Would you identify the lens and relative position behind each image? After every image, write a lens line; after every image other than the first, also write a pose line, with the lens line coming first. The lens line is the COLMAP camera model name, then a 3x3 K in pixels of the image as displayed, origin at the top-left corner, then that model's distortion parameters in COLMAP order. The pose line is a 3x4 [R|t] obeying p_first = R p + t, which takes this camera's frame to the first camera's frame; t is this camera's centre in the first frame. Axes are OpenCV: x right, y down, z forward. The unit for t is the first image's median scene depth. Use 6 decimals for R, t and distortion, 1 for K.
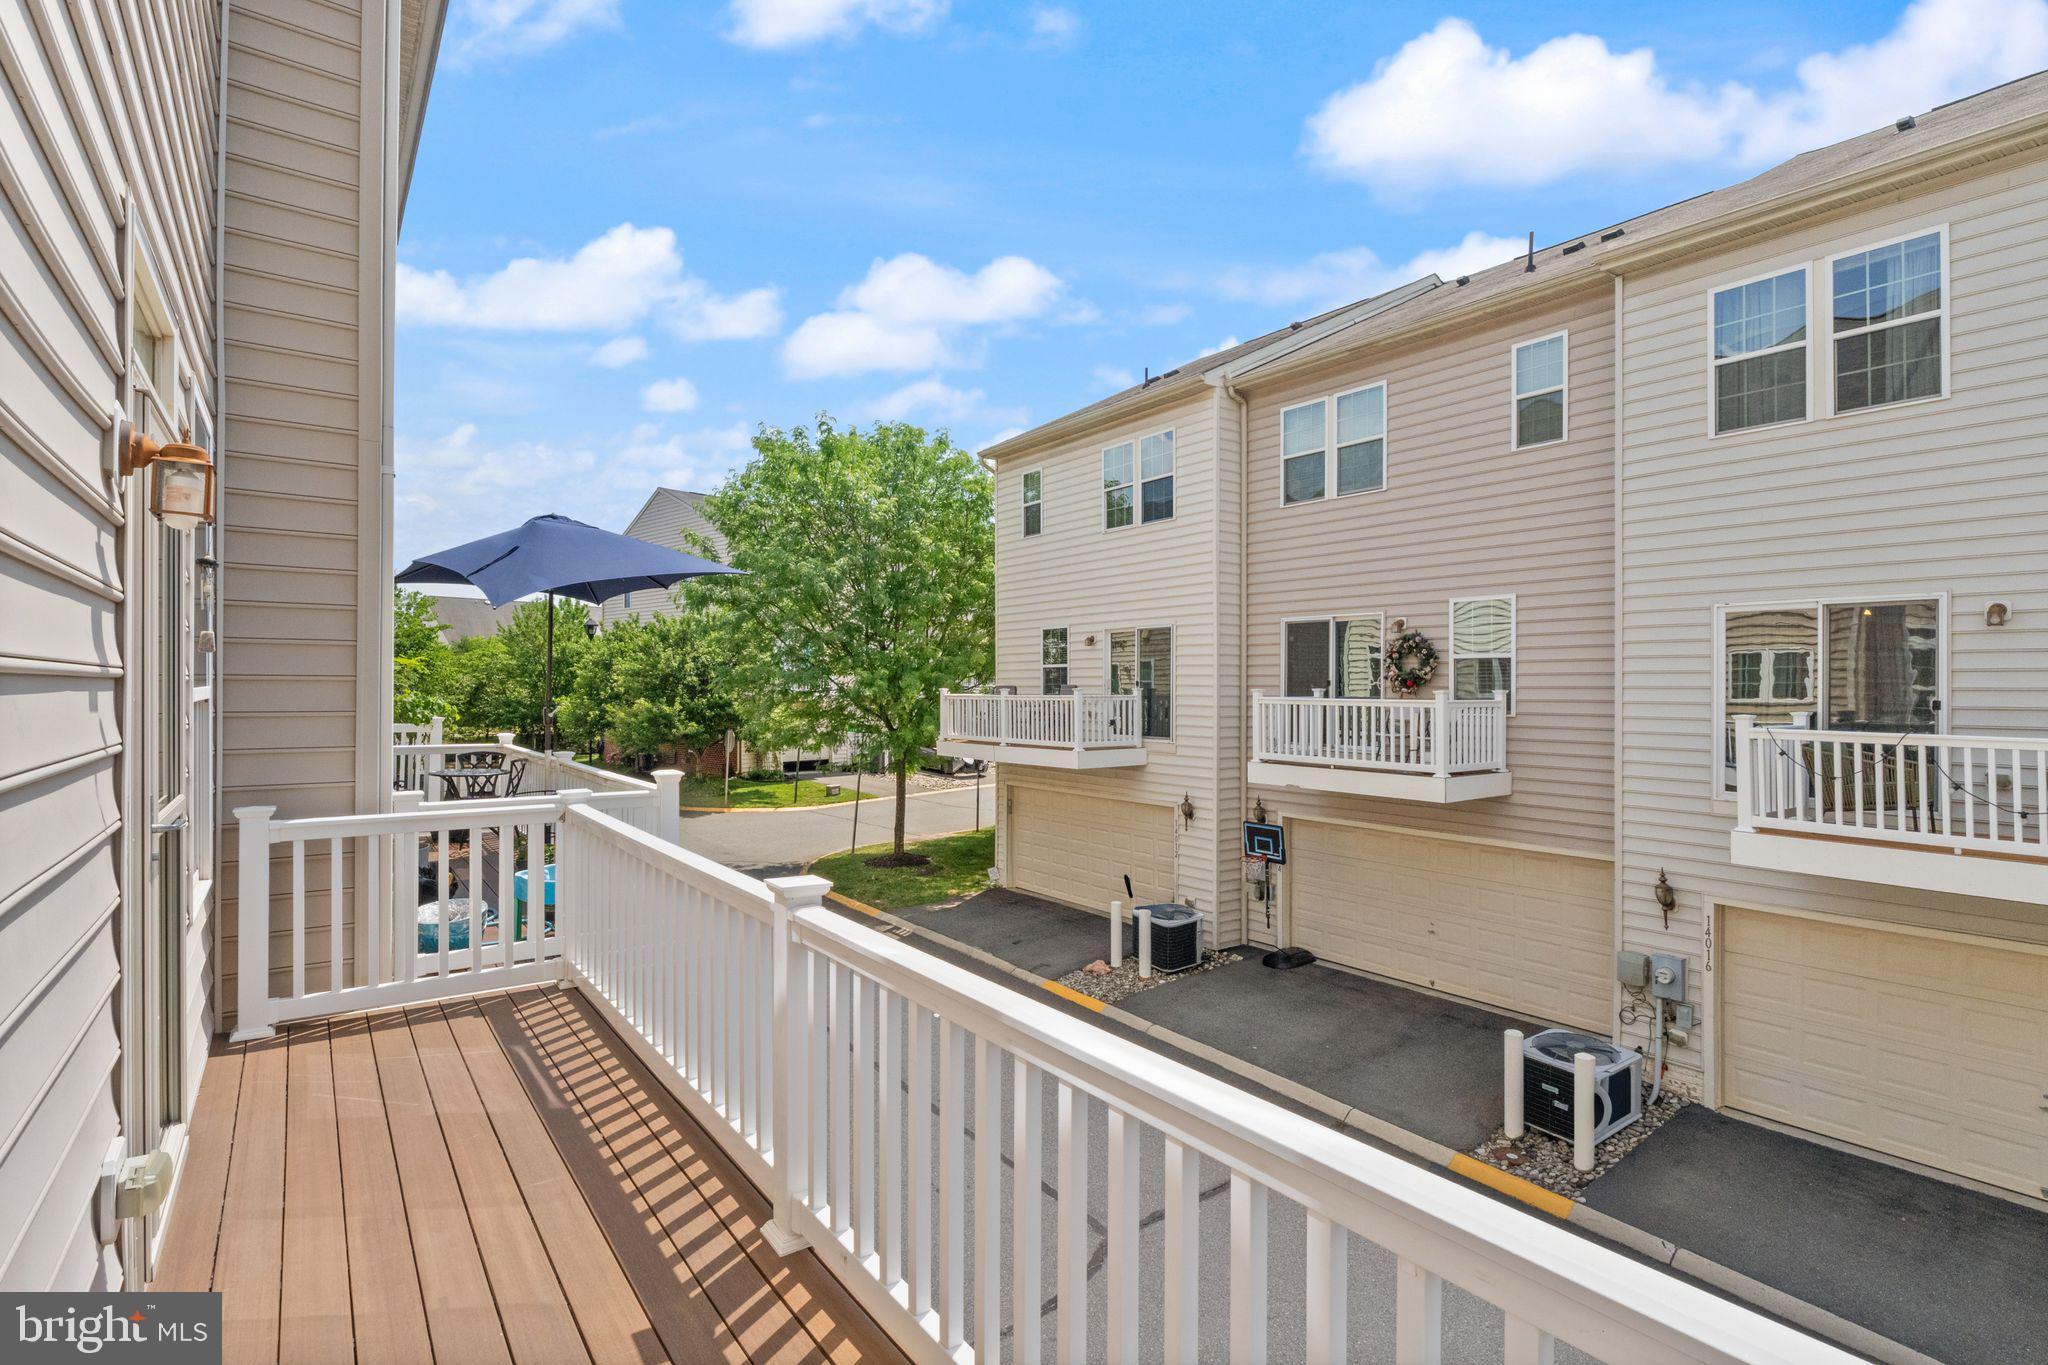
lens RADIAL K [[1003.6, 0, 1026.7], [0, 1003.6, 686.2], [0, 0, 1]] dist [0.000105, -0.000139]
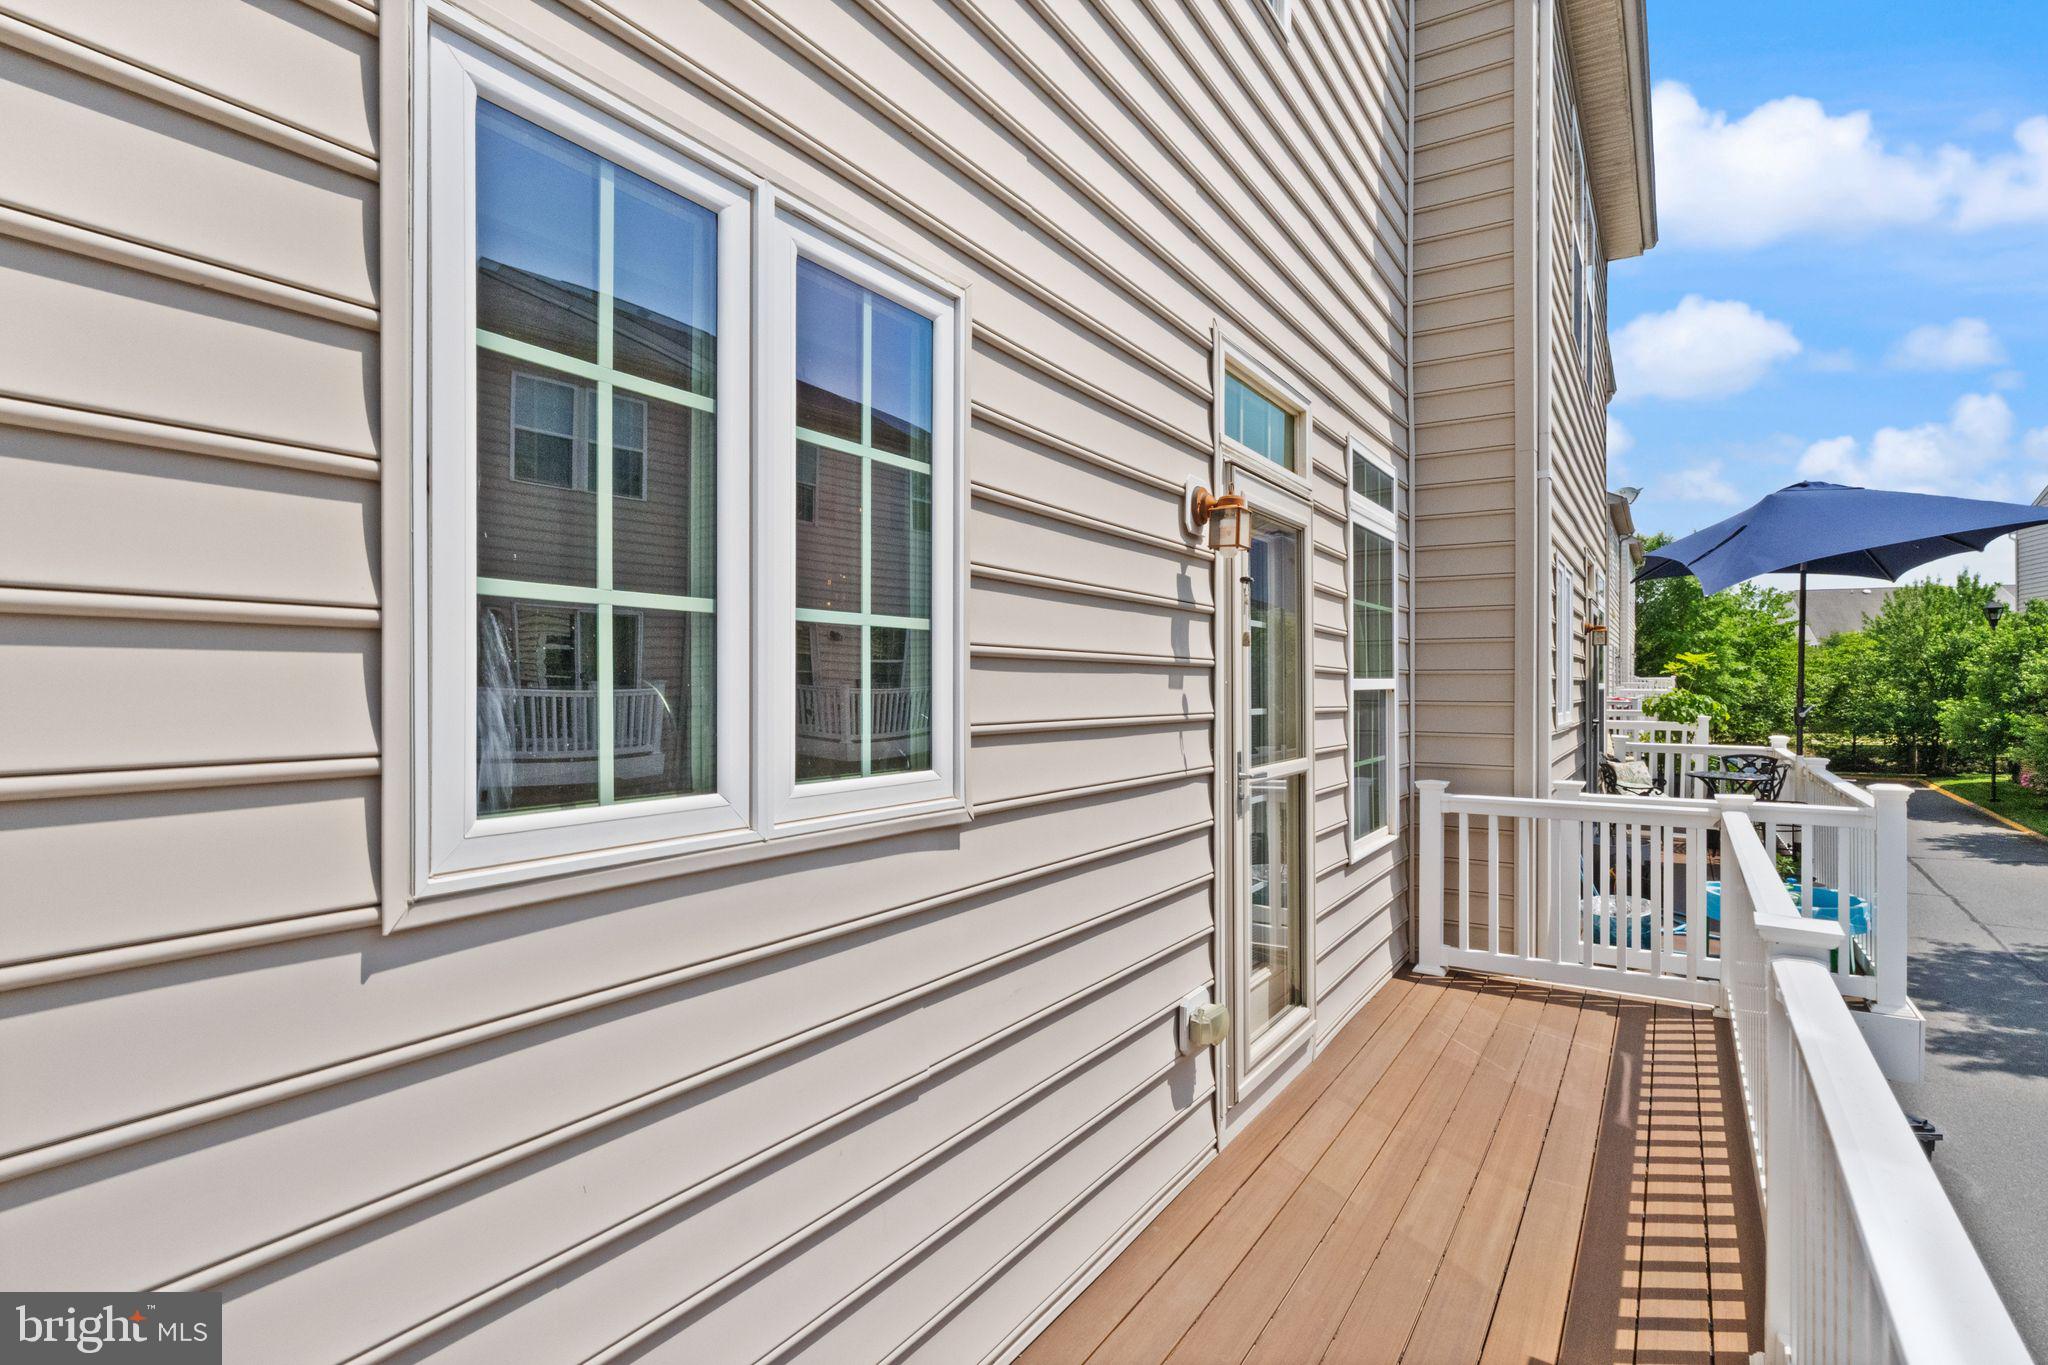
lens RADIAL K [[1003.6, 0, 1026.7], [0, 1003.6, 686.2], [0, 0, 1]] dist [0.000105, -0.000139]
pose [[0.361629, -0.003264, -0.932316, 0.162393], [0.000565, 0.999994, -0.003282, 0.011633], [0.932322, 0.000660, 0.361629, 0.115990]]
